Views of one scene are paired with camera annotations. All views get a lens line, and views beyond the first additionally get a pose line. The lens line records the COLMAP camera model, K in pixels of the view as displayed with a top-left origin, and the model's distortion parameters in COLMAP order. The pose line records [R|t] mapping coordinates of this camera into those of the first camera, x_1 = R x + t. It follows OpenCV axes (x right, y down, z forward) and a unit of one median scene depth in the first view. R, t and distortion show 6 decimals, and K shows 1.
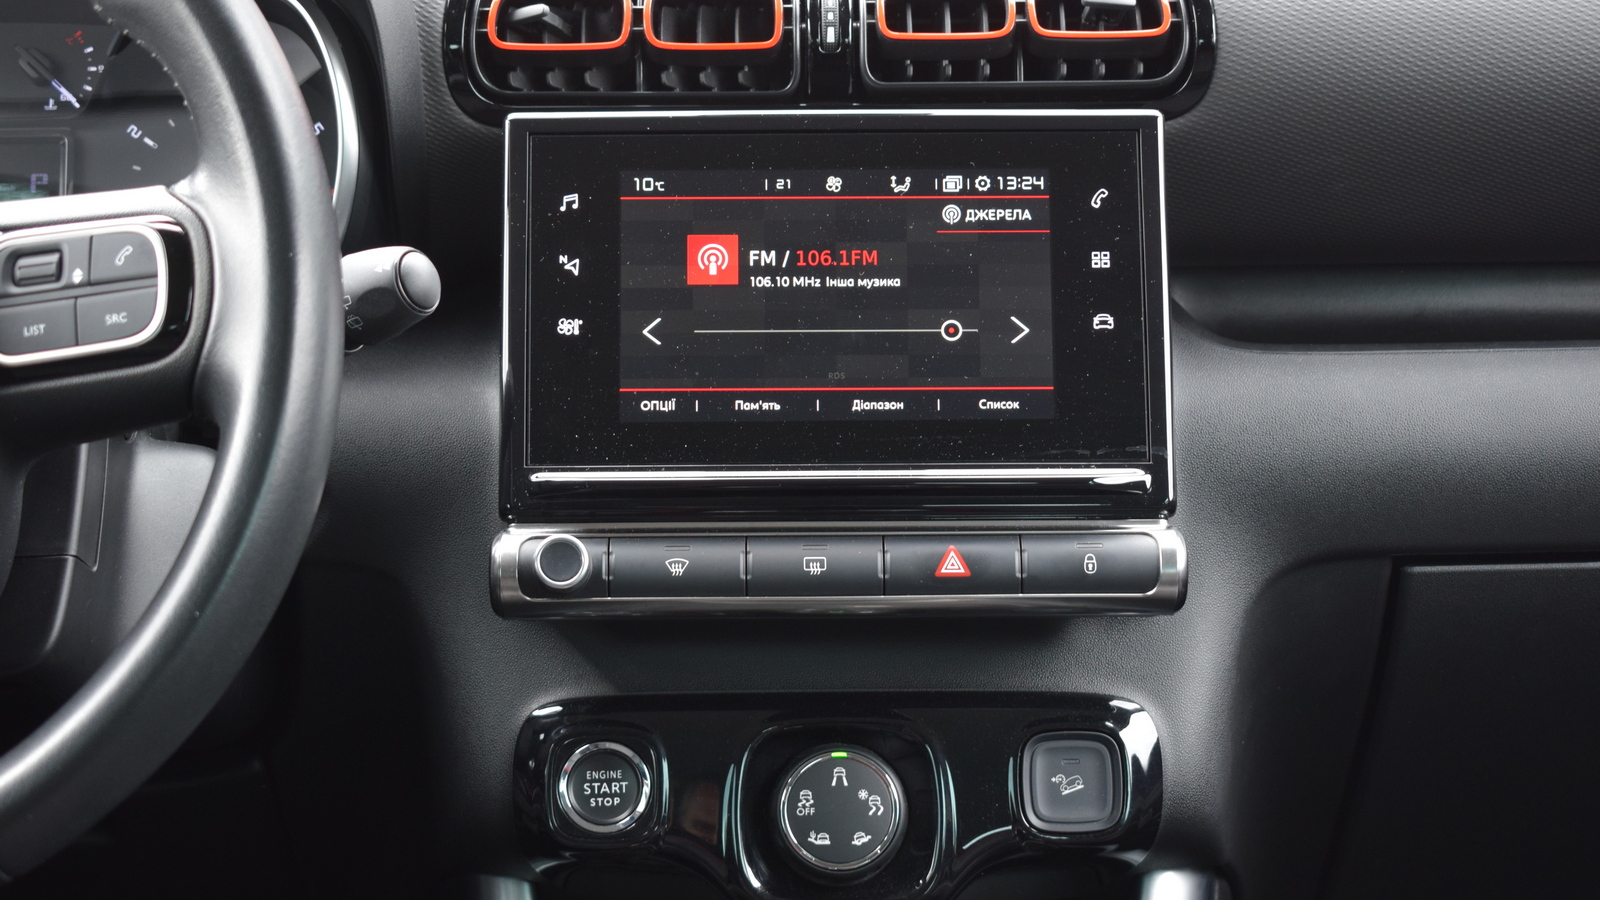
lens RADIAL K [[2893.3, 0, 800.0], [0, 2893.3, 450.0], [0, 0, 1]] dist [-0.000003, -0.138940]
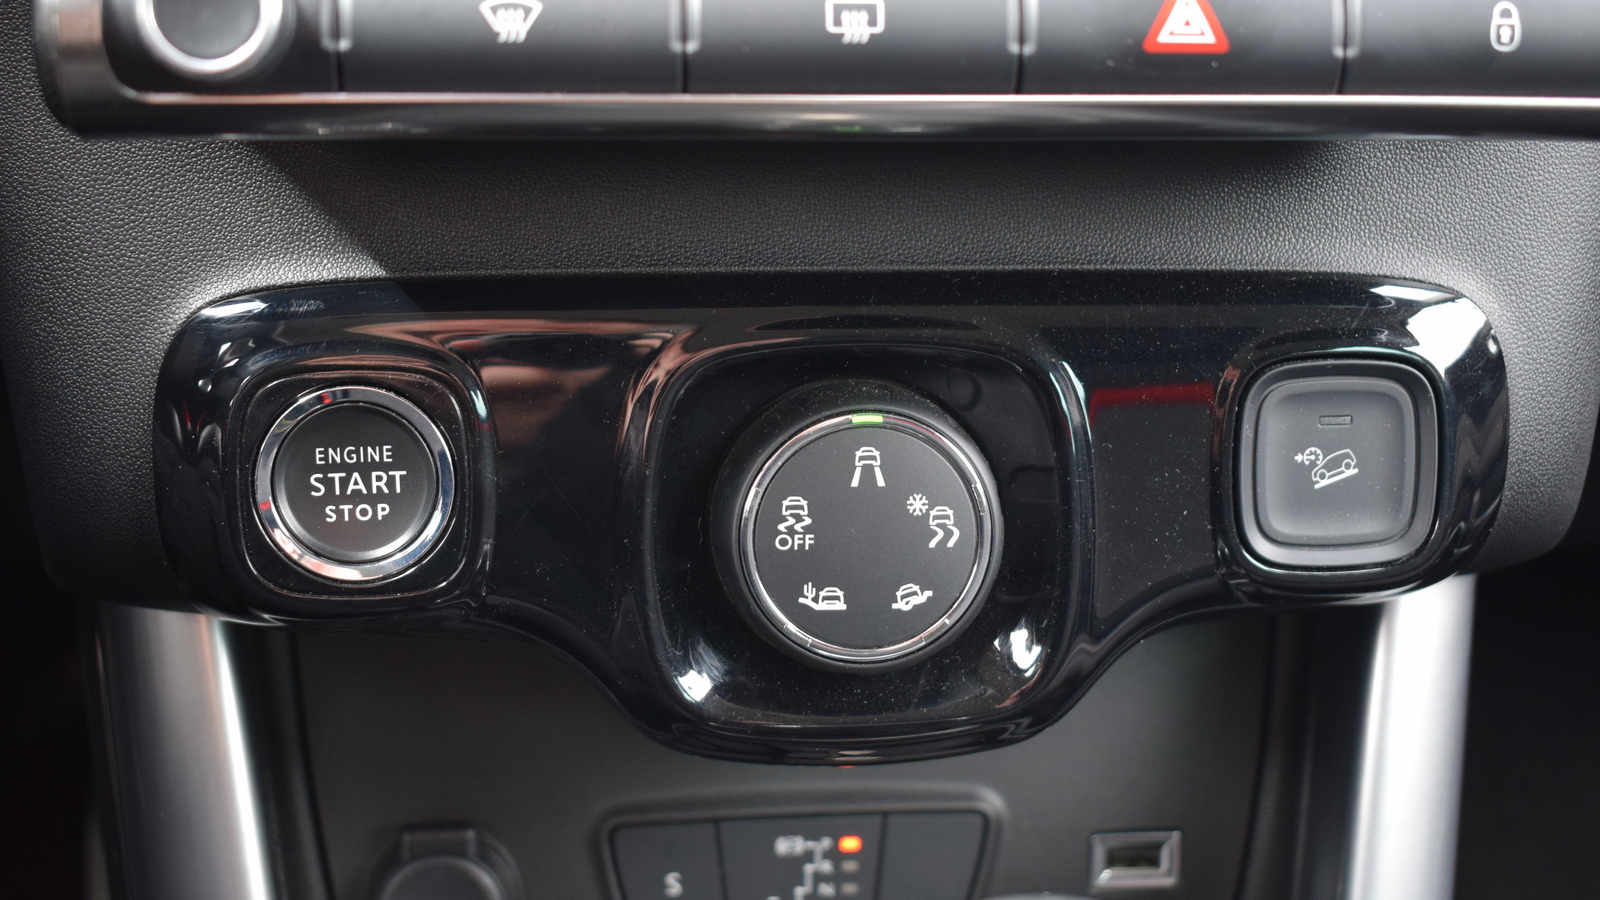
lens RADIAL K [[2249.3, 0, 800.0], [0, 2249.3, 450.0], [0, 0, 1]] dist [-0.031506, -0.002590]
pose [[0.995463, -0.002485, 0.095115, -0.031172], [-0.024919, 0.957955, 0.285834, 0.007704], [-0.091826, -0.286907, 0.953547, 0.655776]]
